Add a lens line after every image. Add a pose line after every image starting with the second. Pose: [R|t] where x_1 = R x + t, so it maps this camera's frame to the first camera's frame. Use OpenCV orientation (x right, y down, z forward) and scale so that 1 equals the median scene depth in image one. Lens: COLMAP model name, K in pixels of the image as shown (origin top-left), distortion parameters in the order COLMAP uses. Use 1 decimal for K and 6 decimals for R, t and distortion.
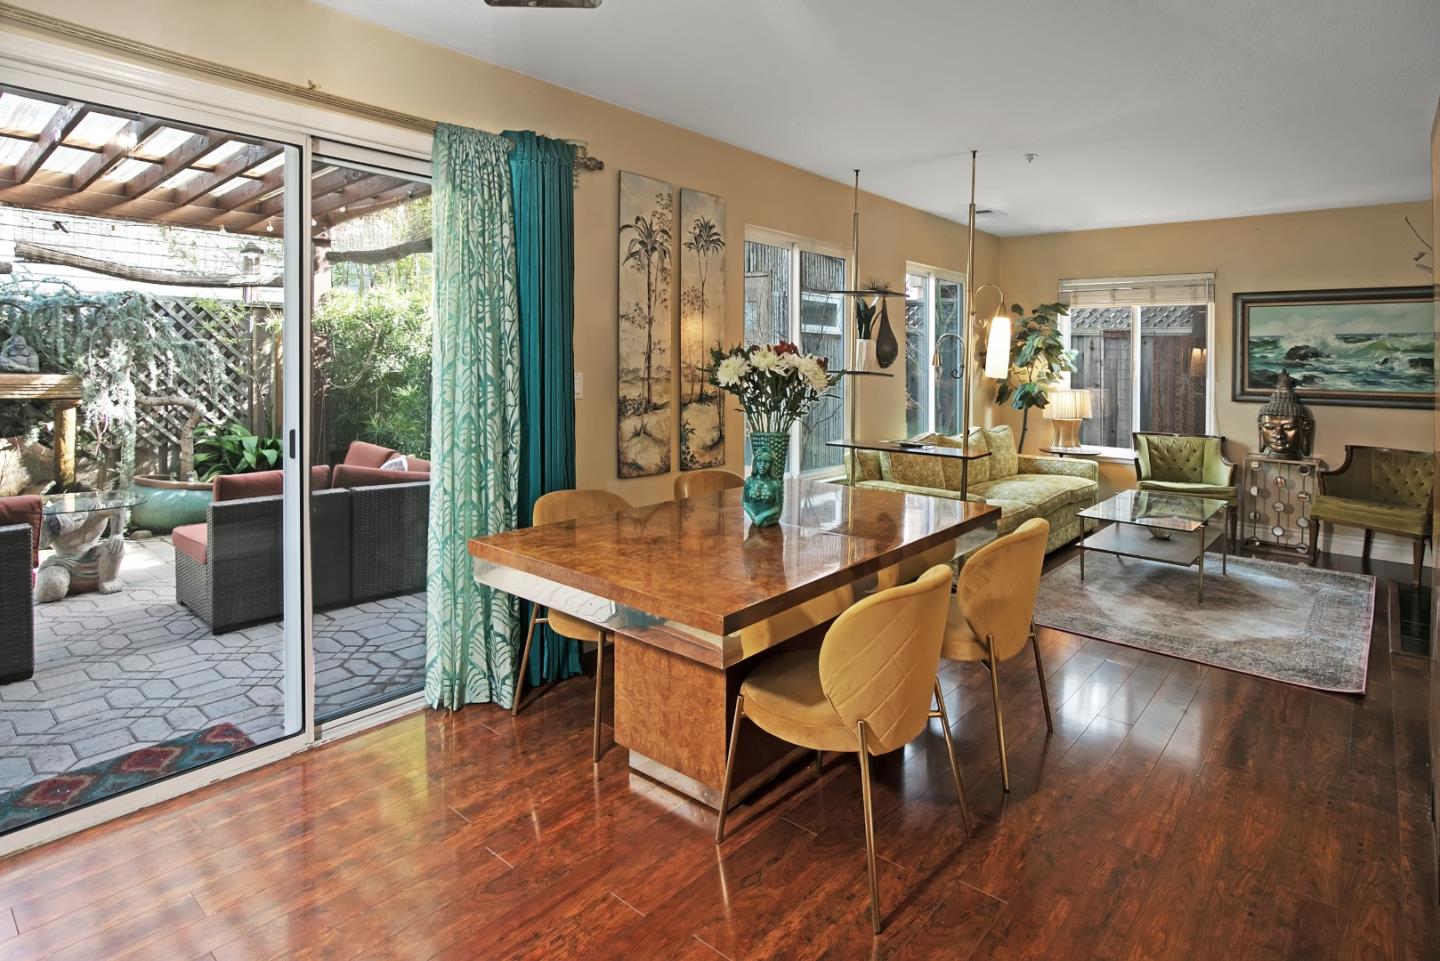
lens RADIAL K [[676.1, 0, 783.6], [0, 676.1, 366.9], [0, 0, 1]] dist [-0.023722, 0.001720]
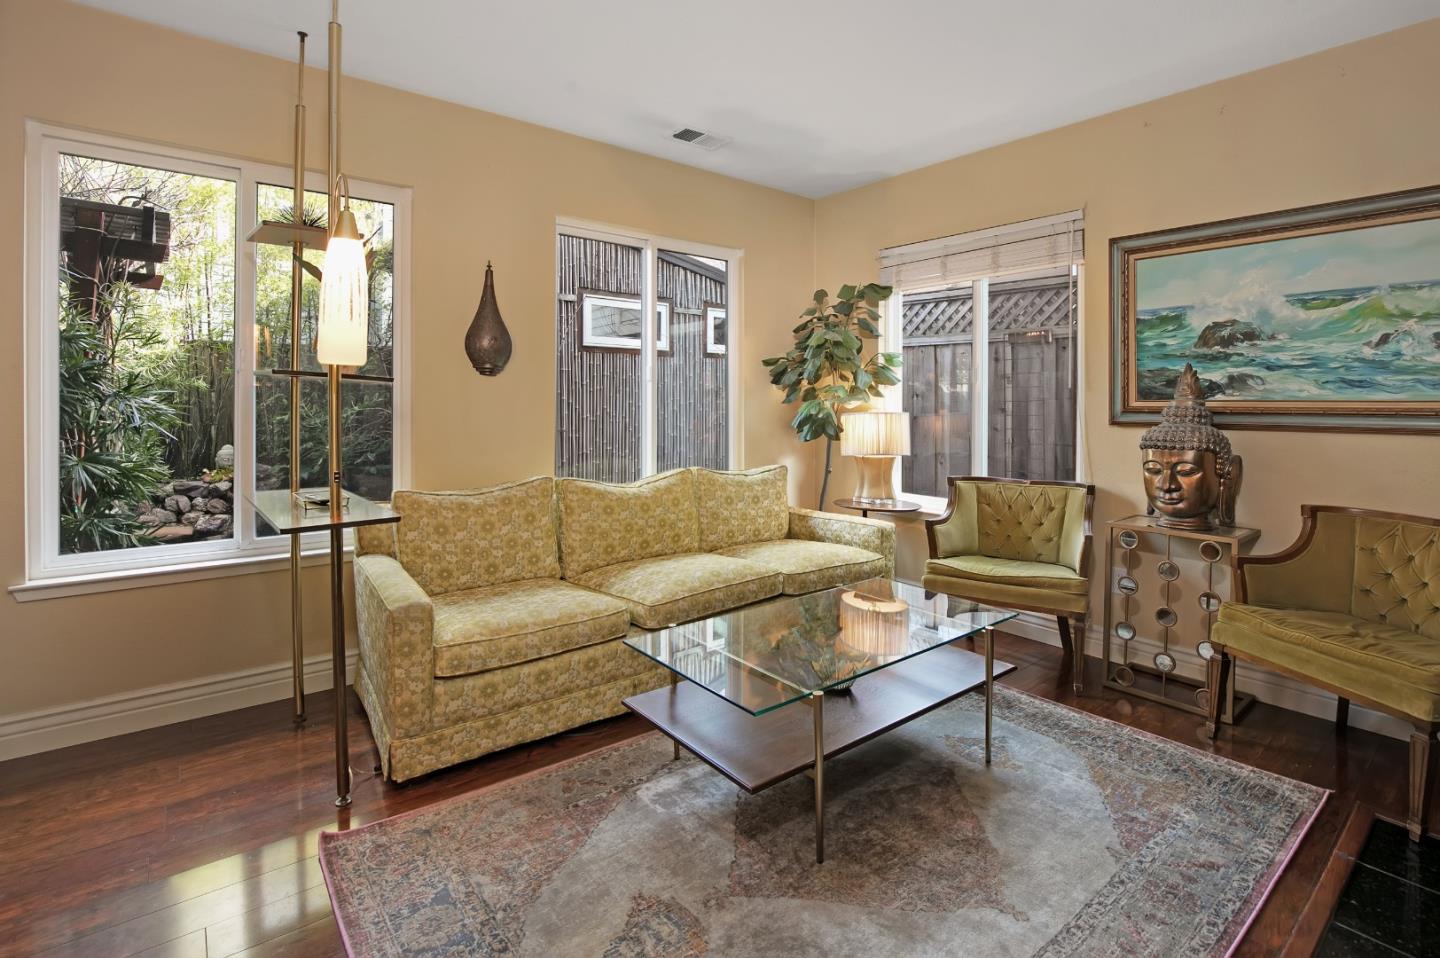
lens RADIAL K [[676.1, 0, 710.4], [0, 676.1, 409.6], [0, 0, 1]] dist [-0.023722, 0.001720]
pose [[0.985964, -0.012635, -0.166478, 0.450844], [0.013209, 0.999910, 0.002345, 0.034228], [0.166433, -0.004512, 0.986042, 0.389373]]
